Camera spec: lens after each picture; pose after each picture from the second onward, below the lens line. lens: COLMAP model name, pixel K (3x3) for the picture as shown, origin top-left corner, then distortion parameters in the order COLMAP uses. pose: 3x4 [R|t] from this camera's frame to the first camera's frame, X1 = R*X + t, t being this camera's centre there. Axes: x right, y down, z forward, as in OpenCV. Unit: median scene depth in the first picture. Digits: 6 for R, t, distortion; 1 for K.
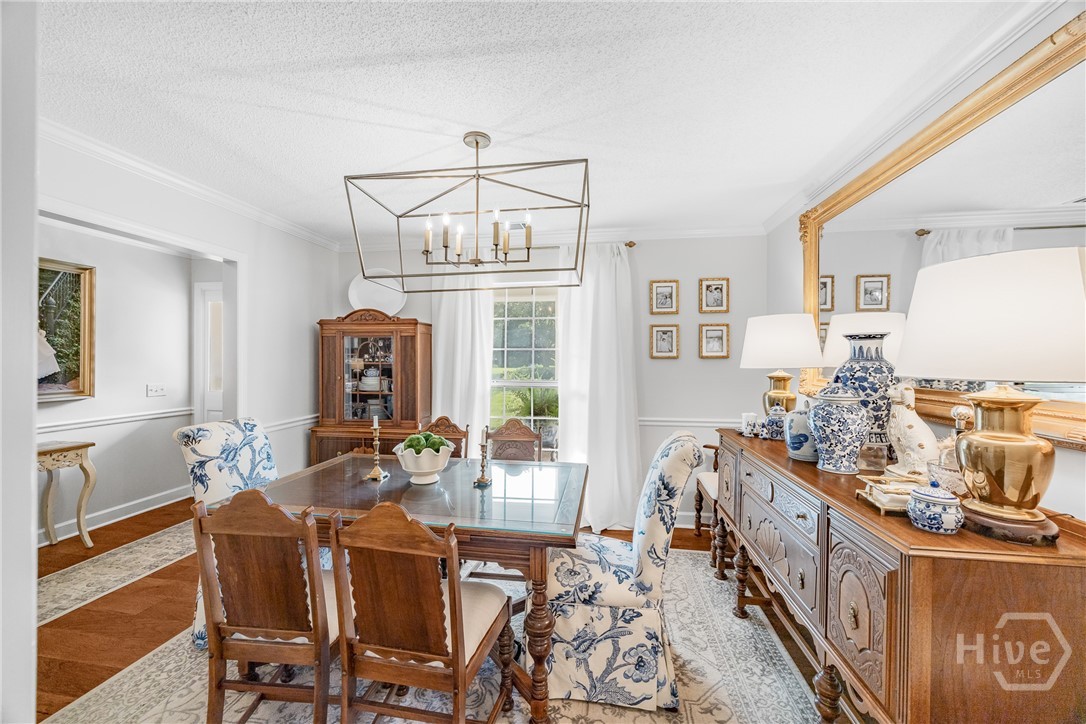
lens RADIAL K [[416.4, 0, 542.9], [0, 416.4, 361.7], [0, 0, 1]] dist [-0.000300, -0.000008]
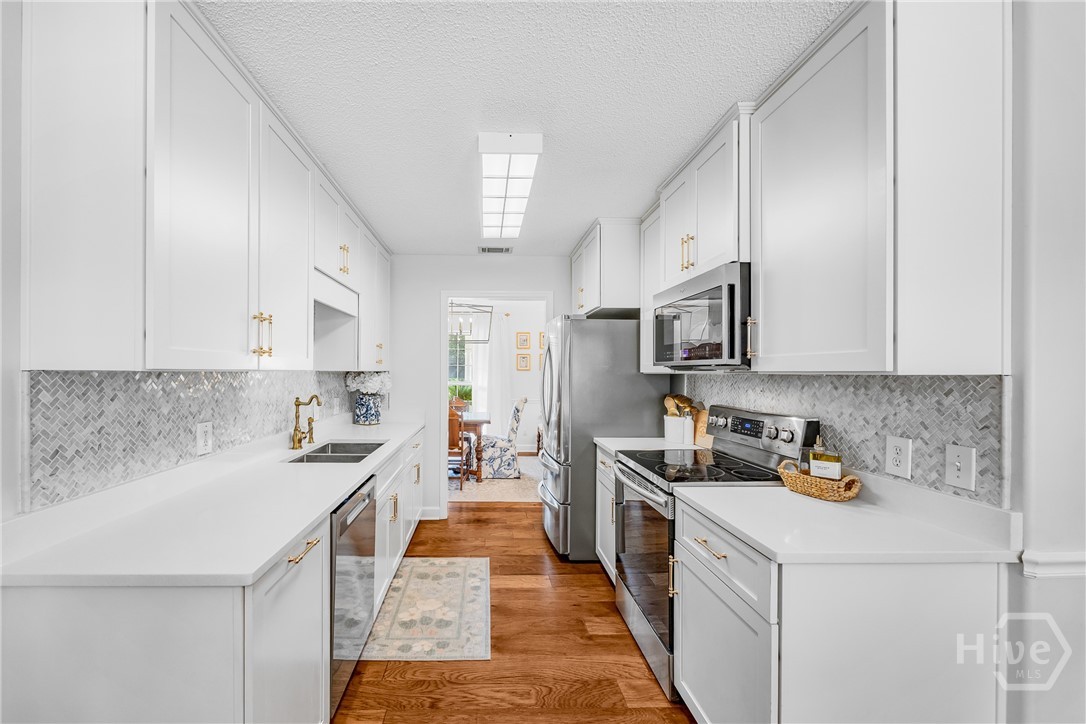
lens RADIAL K [[416.4, 0, 543.1], [0, 416.4, 369.1], [0, 0, 1]] dist [-0.000300, -0.000008]
pose [[0.959829, 0.001431, 0.280583, -0.421511], [0.000762, 0.999970, -0.007707, 0.006045], [-0.280585, 0.007611, 0.959799, -2.188396]]
